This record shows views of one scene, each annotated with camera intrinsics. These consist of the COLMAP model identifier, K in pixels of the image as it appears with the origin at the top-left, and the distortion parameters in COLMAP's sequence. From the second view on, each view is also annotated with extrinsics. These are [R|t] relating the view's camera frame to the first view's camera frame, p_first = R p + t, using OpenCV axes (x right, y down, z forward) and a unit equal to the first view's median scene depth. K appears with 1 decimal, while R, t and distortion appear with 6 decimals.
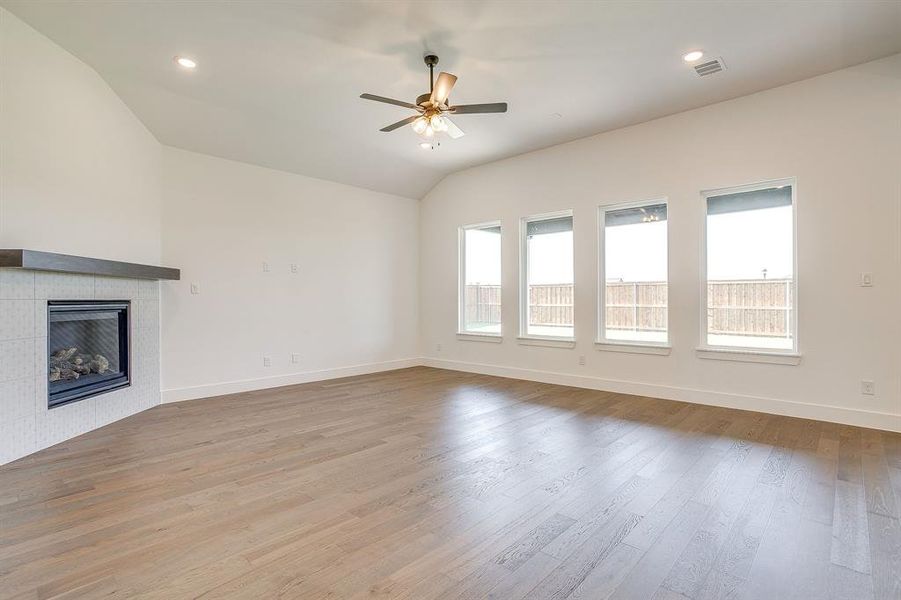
lens RADIAL K [[438.9, 0, 446.6], [0, 438.9, 302.5], [0, 0, 1]] dist [-0.059350, 0.032376]
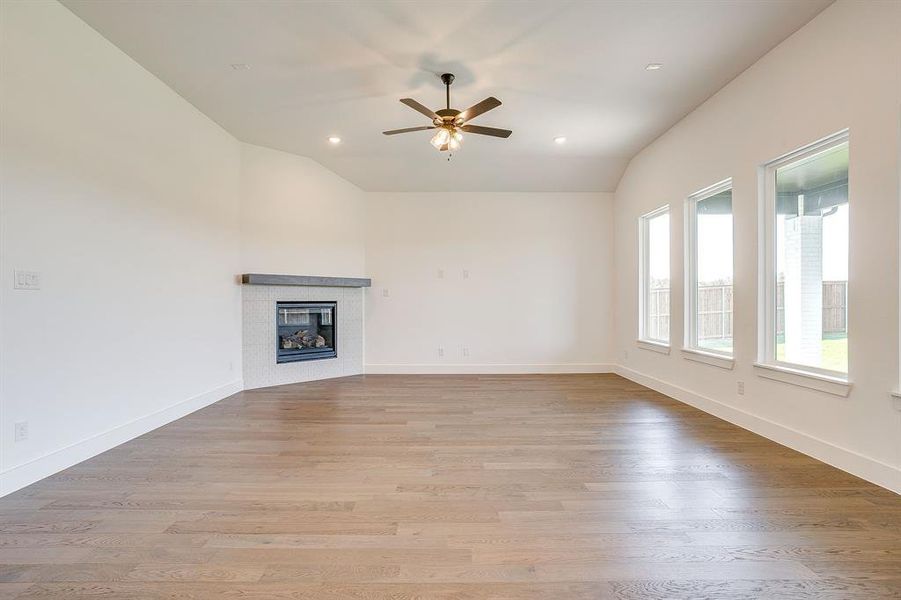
lens RADIAL K [[438.9, 0, 446.6], [0, 438.9, 302.5], [0, 0, 1]] dist [-0.059350, 0.032376]
pose [[0.683961, 0.006310, -0.729491, 0.663885], [-0.006264, 0.999977, 0.002776, -0.006879], [0.729491, 0.002671, 0.683985, 0.236360]]
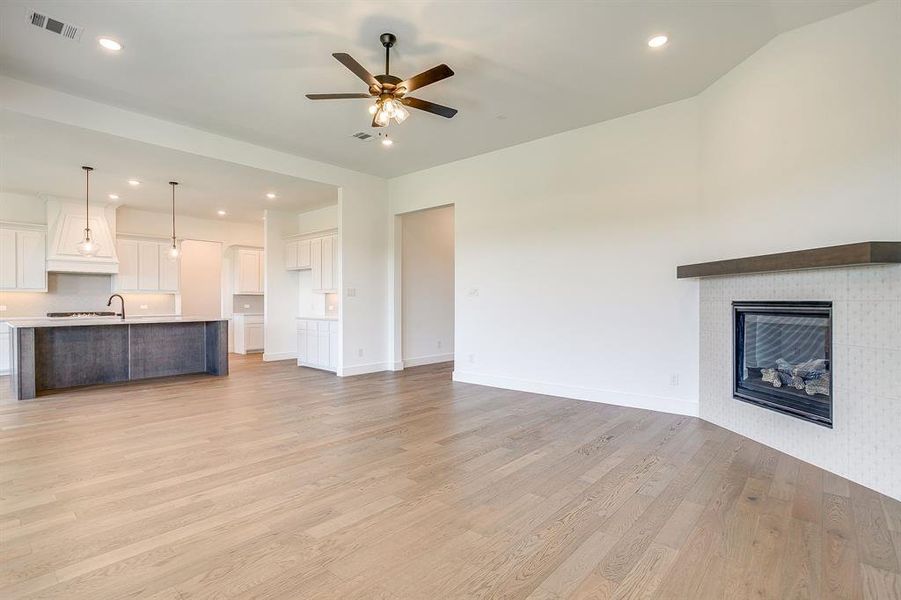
lens RADIAL K [[438.9, 0, 446.6], [0, 438.9, 302.5], [0, 0, 1]] dist [-0.059350, 0.032376]
pose [[-0.999631, 0.004339, -0.026824, -0.116602], [0.004072, 0.999942, 0.010006, -0.013181], [0.026865, 0.009893, -0.999590, 1.699347]]
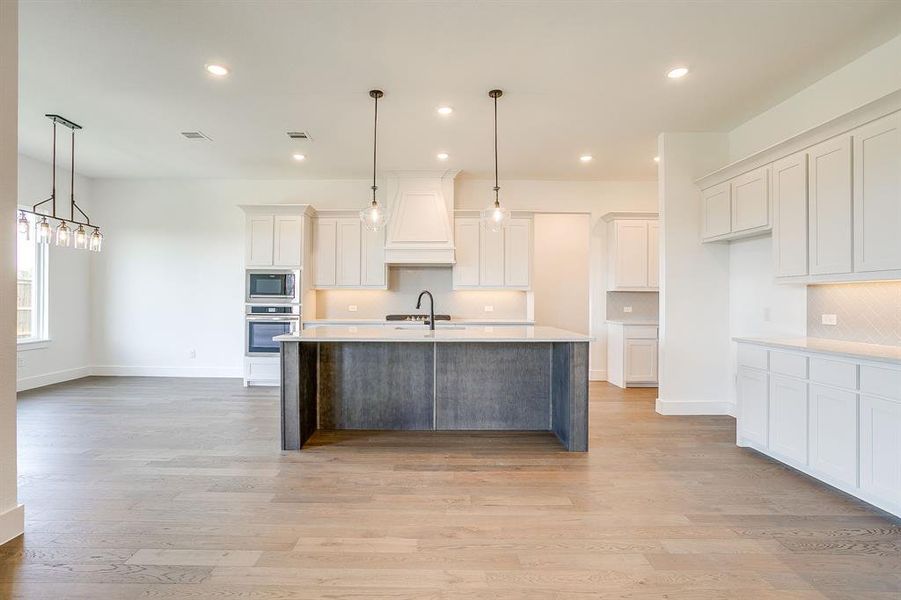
lens RADIAL K [[445.5, 0, 439.1], [0, 445.5, 298.2], [0, 0, 1]] dist [-0.056544, 0.035319]
pose [[-0.687177, 0.003602, 0.726481, 0.249215], [0.003918, 0.999992, -0.001252, -0.013794], [-0.726479, 0.001986, -0.687185, 0.828734]]
